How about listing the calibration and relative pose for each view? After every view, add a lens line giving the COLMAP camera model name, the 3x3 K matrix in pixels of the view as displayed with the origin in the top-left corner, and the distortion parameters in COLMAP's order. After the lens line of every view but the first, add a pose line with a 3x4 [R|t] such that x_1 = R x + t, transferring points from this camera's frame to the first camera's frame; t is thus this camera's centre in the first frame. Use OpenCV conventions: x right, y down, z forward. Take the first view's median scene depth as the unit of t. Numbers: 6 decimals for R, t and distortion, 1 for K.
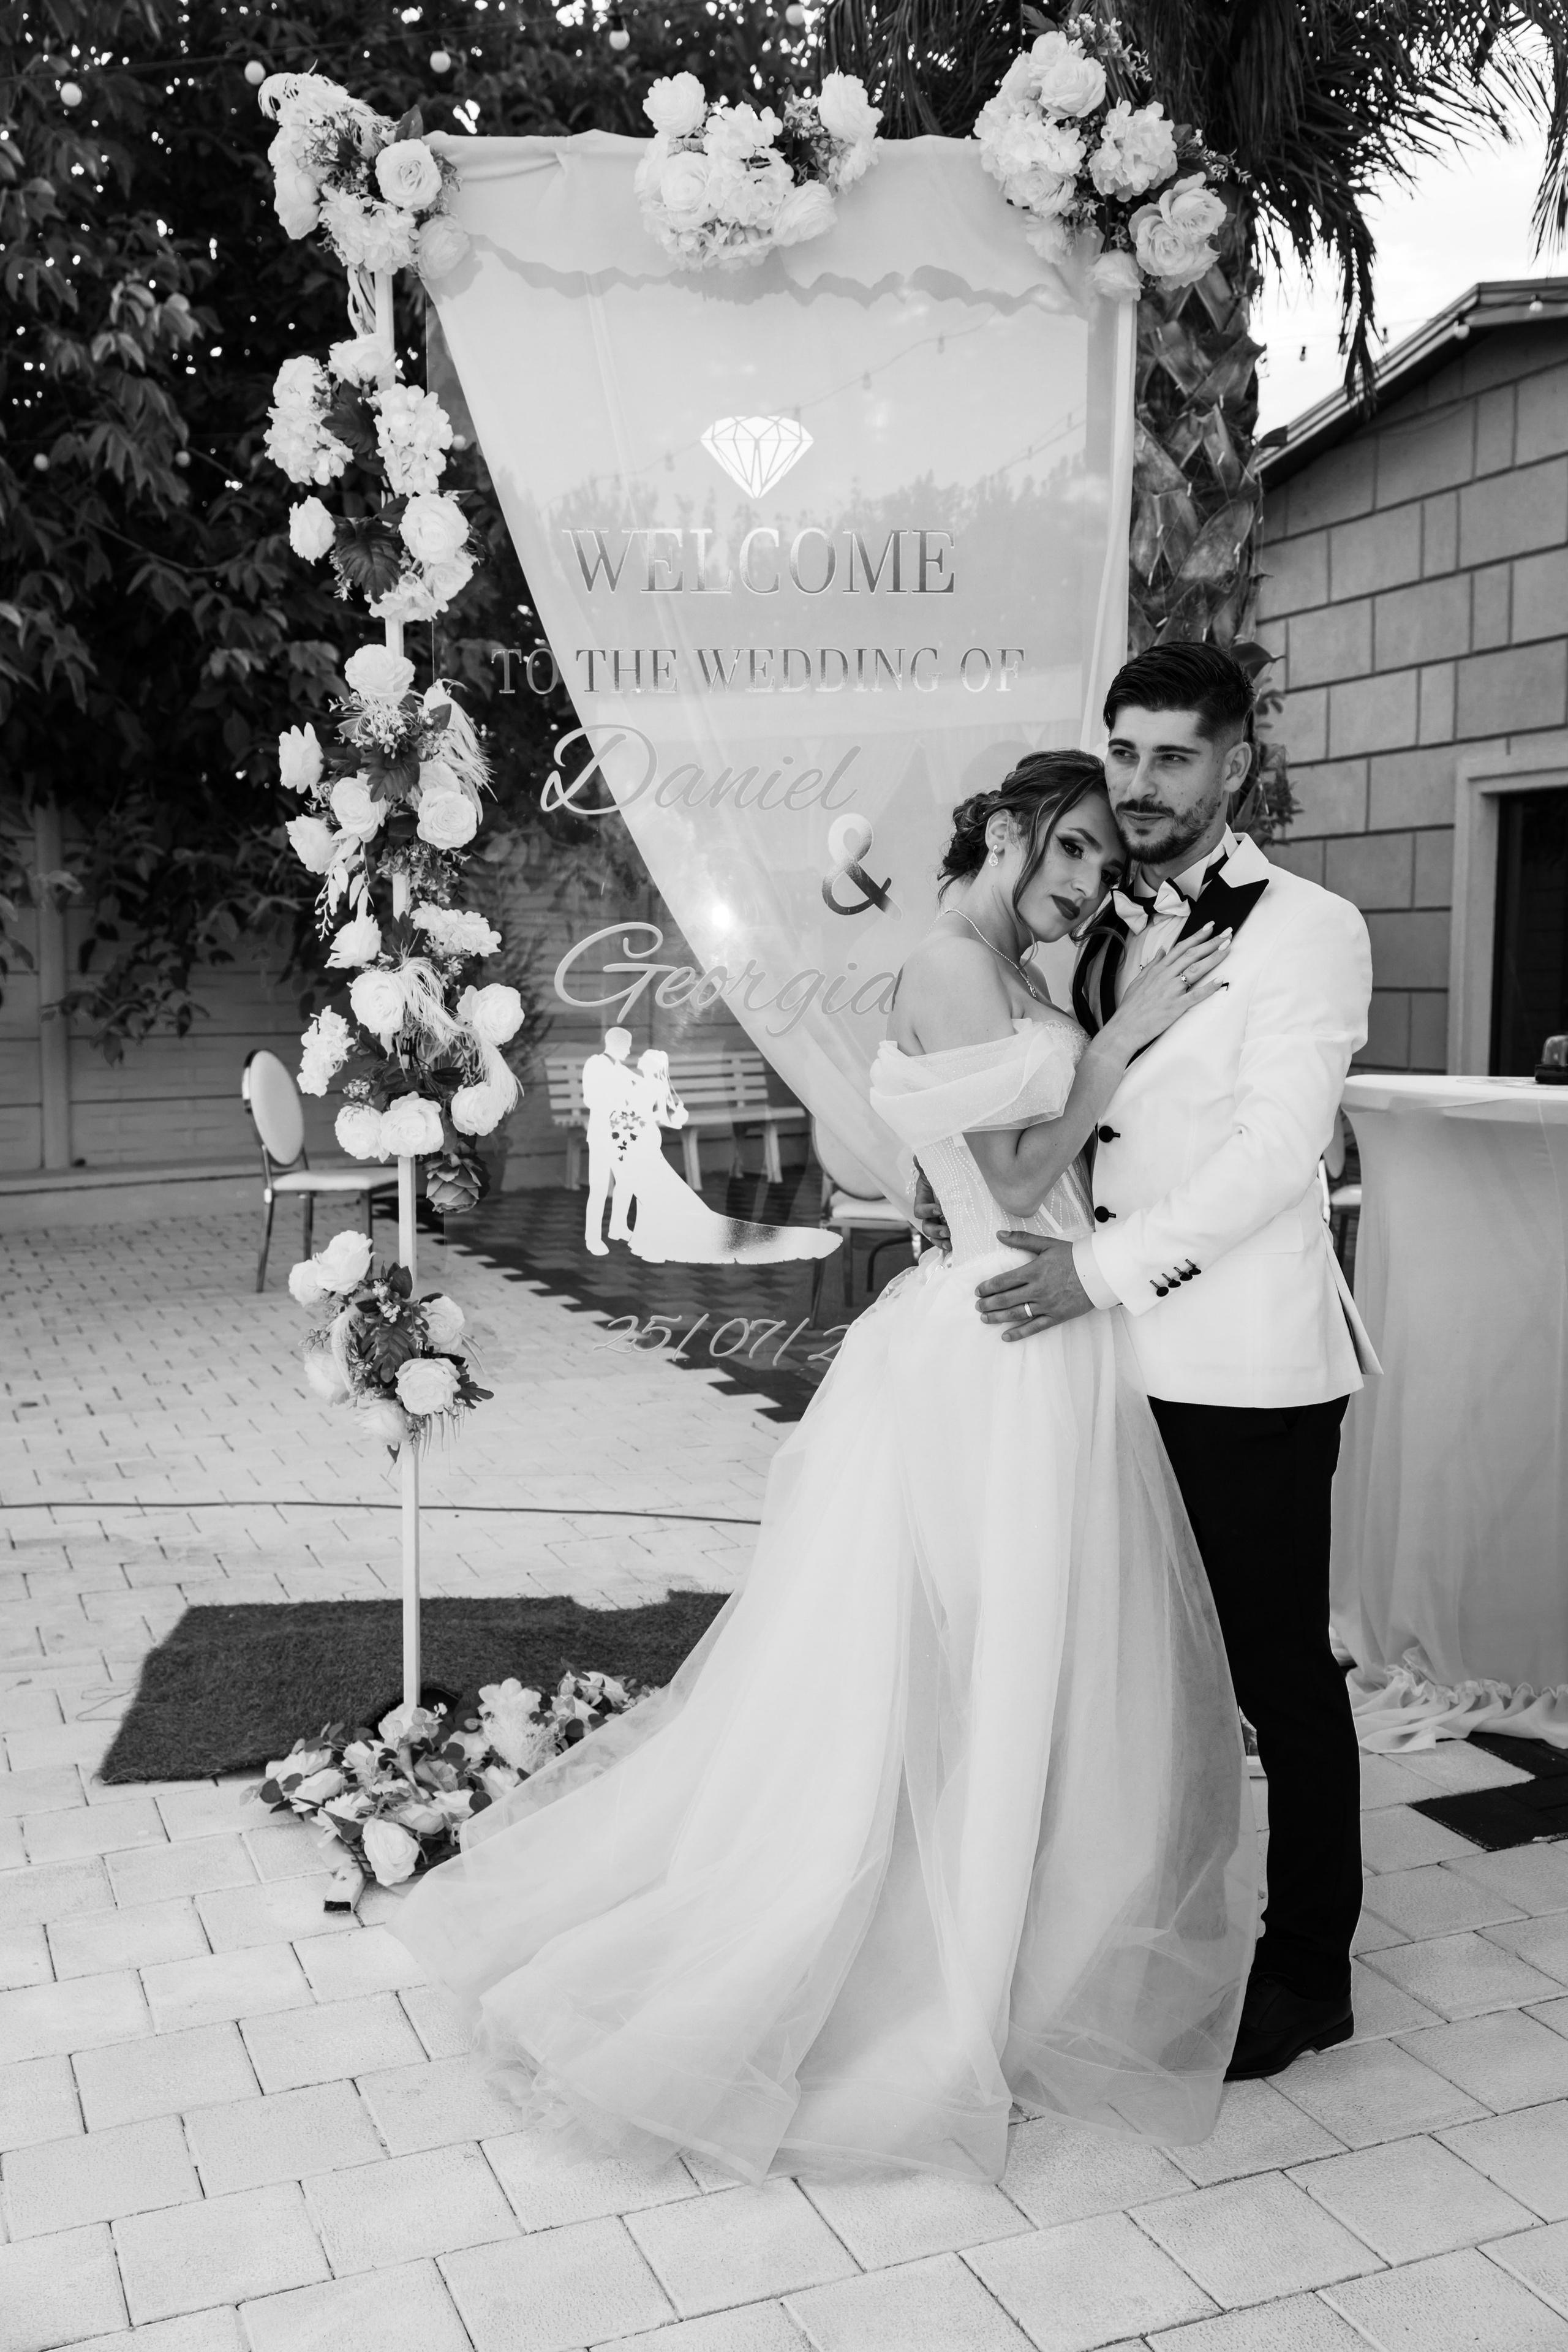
lens RADIAL K [[2130.7, 0, 793.9], [0, 2130.7, 1175.5], [0, 0, 1]] dist [0.001575, 0.000000]
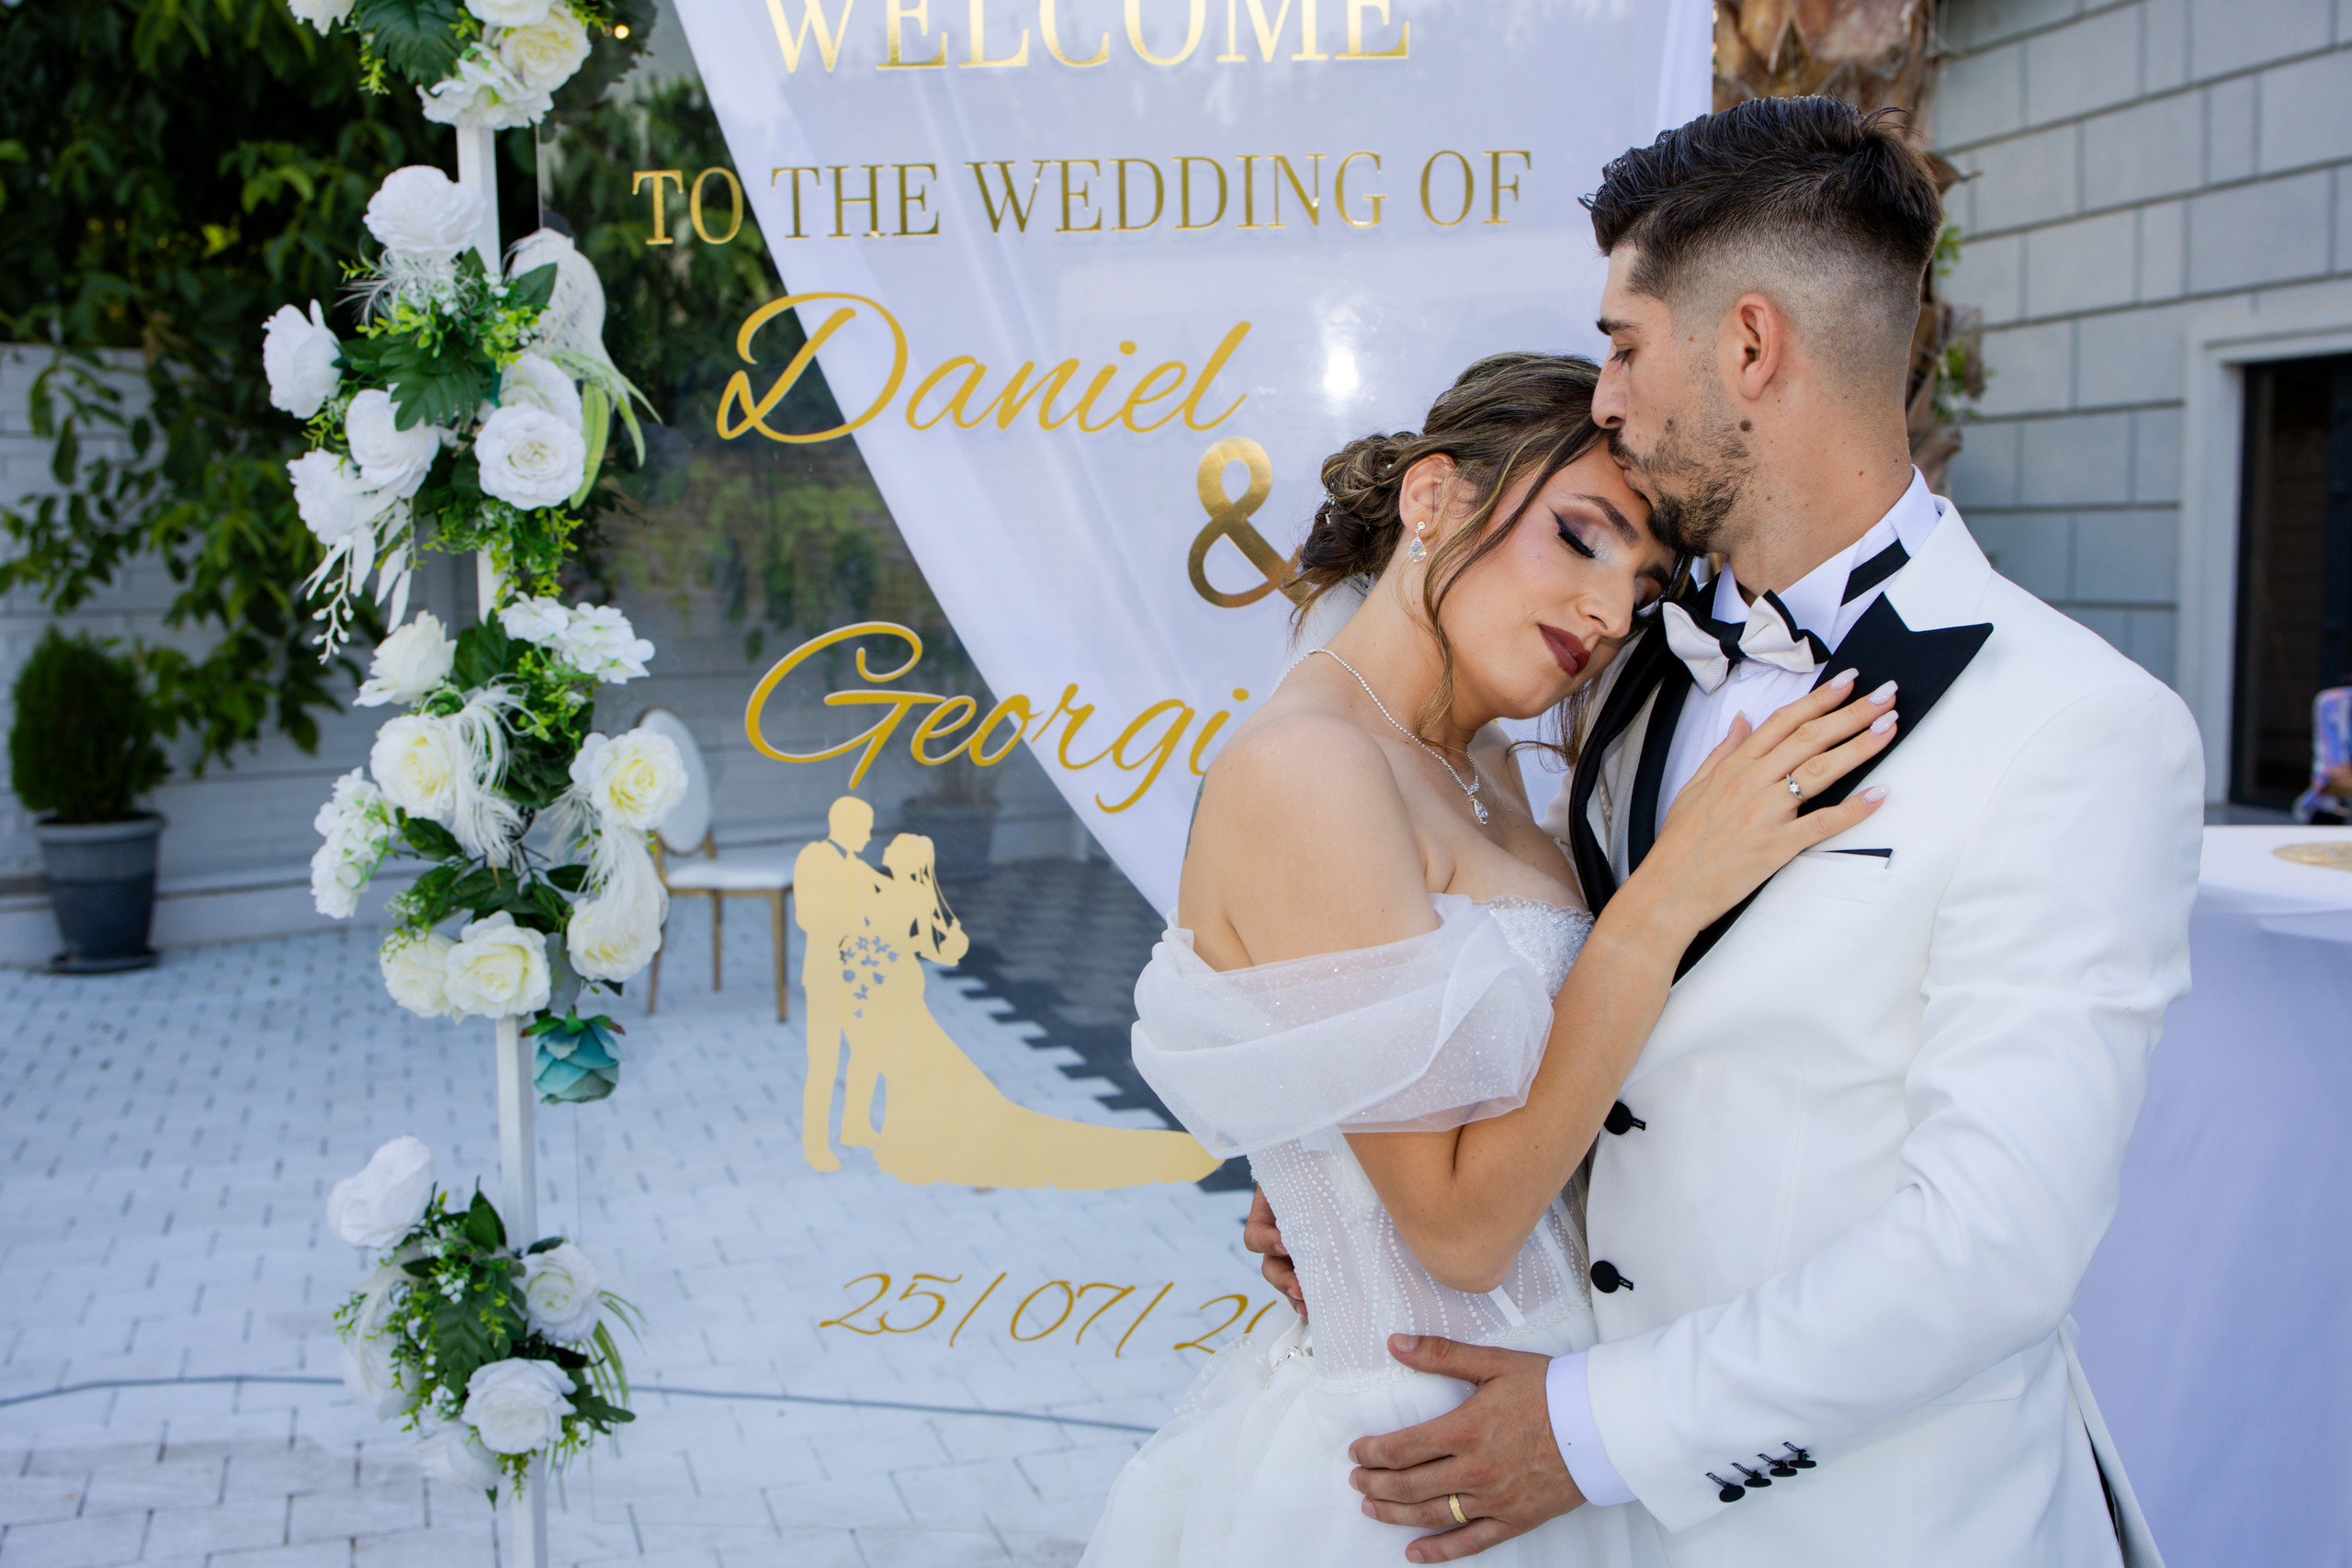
lens RADIAL K [[2466.0, 0, 1159.6], [0, 2466.0, 793.0], [0, 0, 1]] dist [-0.018183, 0.000000]
pose [[0.995840, 0.000254, -0.091123, 0.067517], [-0.000987, 0.999968, -0.007995, -0.065439], [0.091118, 0.008051, 0.995808, 0.319202]]
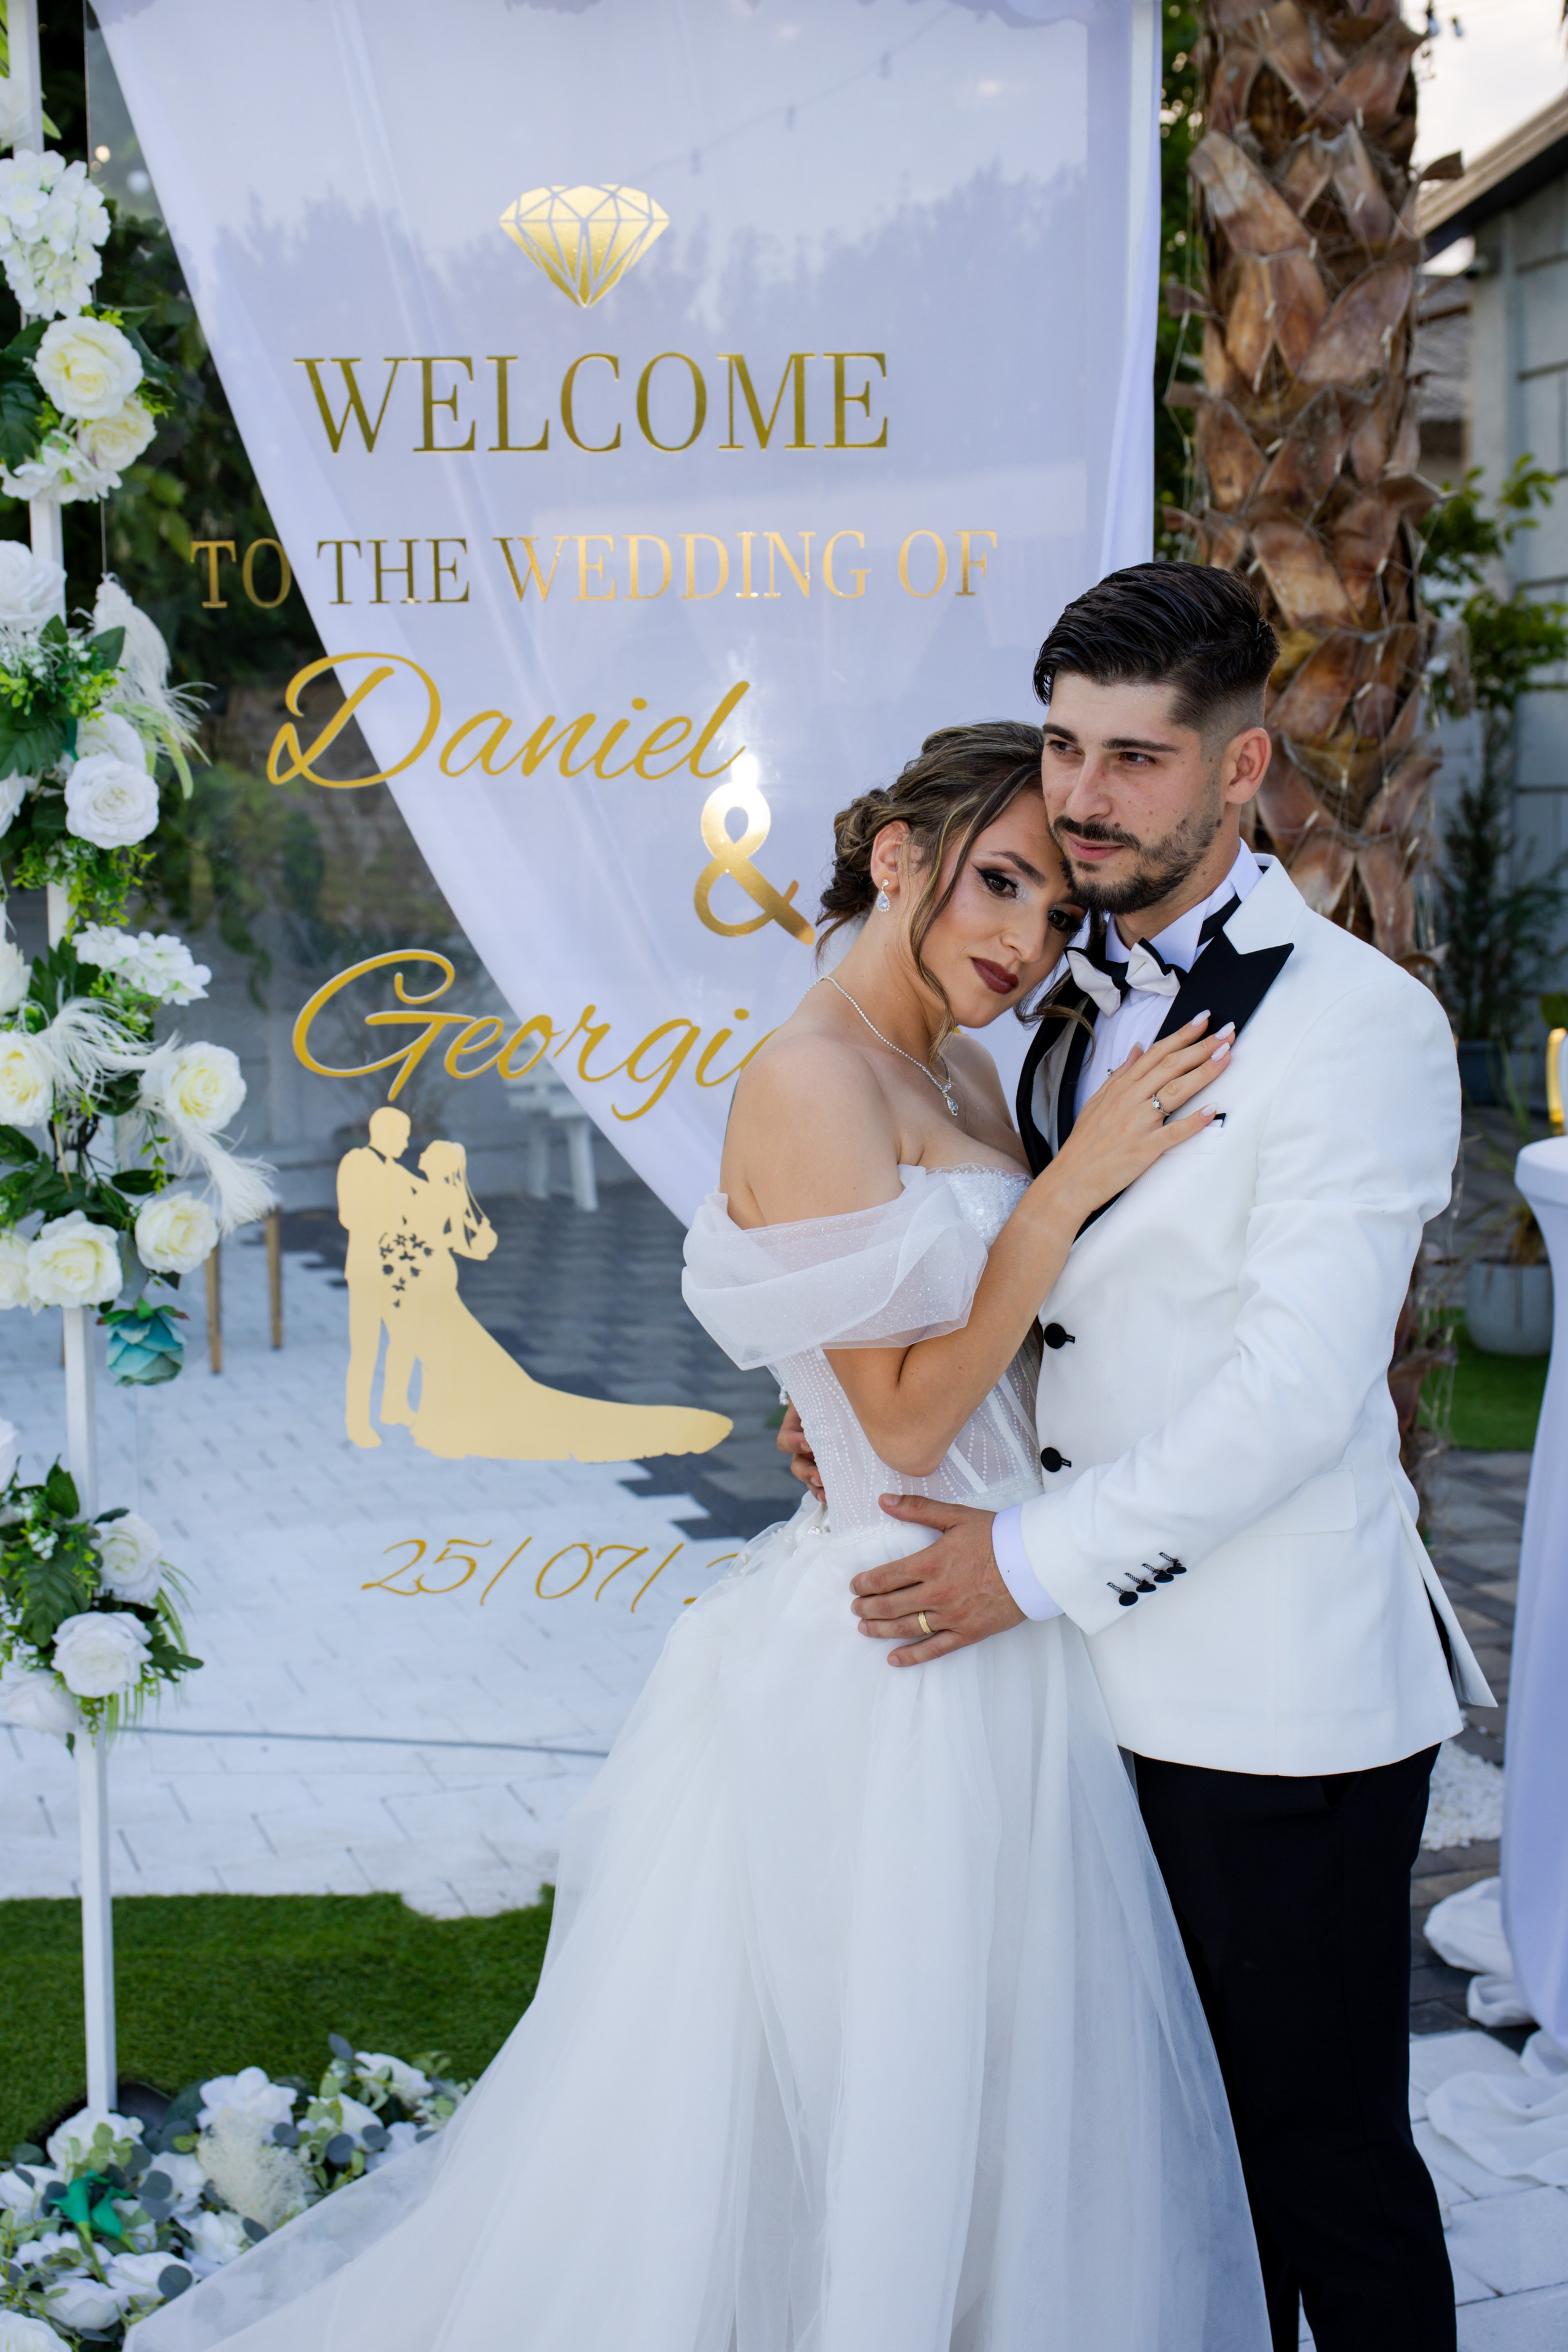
lens RADIAL K [[2949.0, 0, 752.0], [0, 2949.0, 1176.7], [0, 0, 1]] dist [-0.018384, 0.000000]
pose [[0.998906, -0.003709, -0.046623, 0.073159], [0.004207, 0.999935, 0.010584, -0.057424], [0.046580, -0.010769, 0.998856, 0.089476]]
